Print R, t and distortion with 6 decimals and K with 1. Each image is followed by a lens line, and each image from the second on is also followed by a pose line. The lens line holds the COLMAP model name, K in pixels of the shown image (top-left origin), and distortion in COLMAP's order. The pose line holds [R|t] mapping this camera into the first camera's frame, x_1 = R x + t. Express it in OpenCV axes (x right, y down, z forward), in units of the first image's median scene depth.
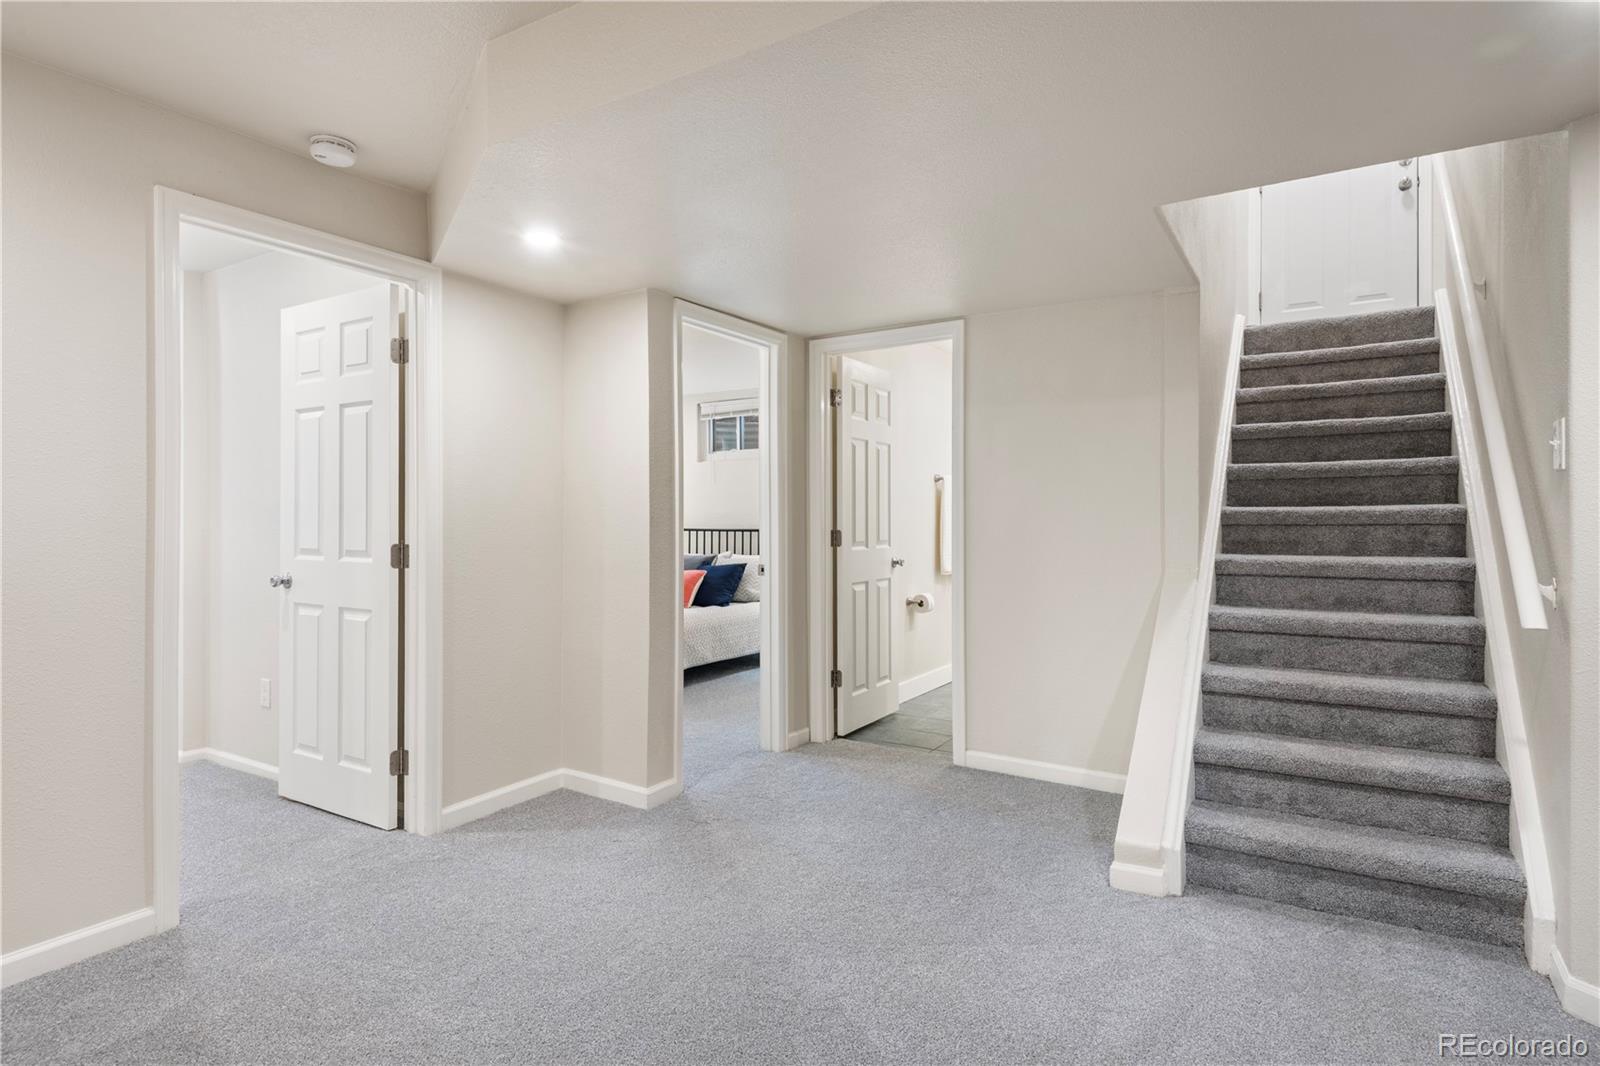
lens RADIAL K [[818.3, 0, 800.0], [0, 818.3, 533.0], [0, 0, 1]] dist [0.018566, -0.014247]
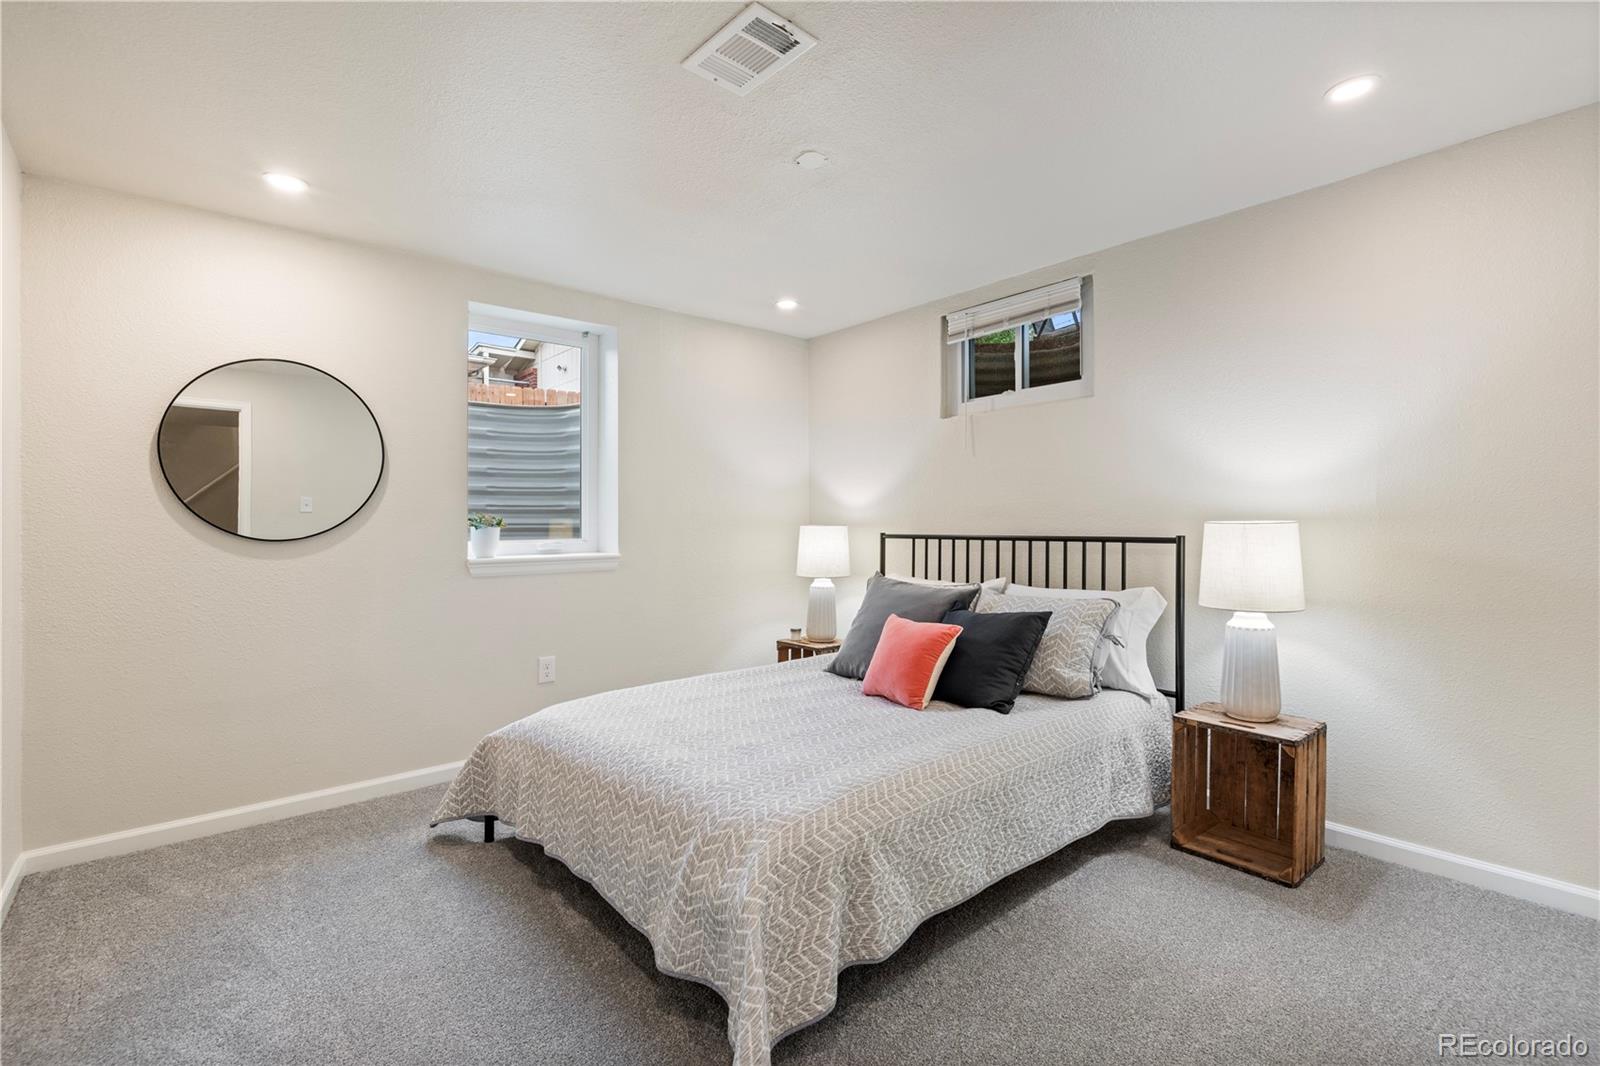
lens RADIAL K [[727.6, 0, 804.4], [0, 727.6, 527.2], [0, 0, 1]] dist [0.035499, -0.019859]
pose [[0.953977, 0.000133, -0.299881, -0.067057], [-0.006022, 0.999807, -0.018714, -0.001397], [0.299821, 0.019658, 0.953793, 0.512839]]
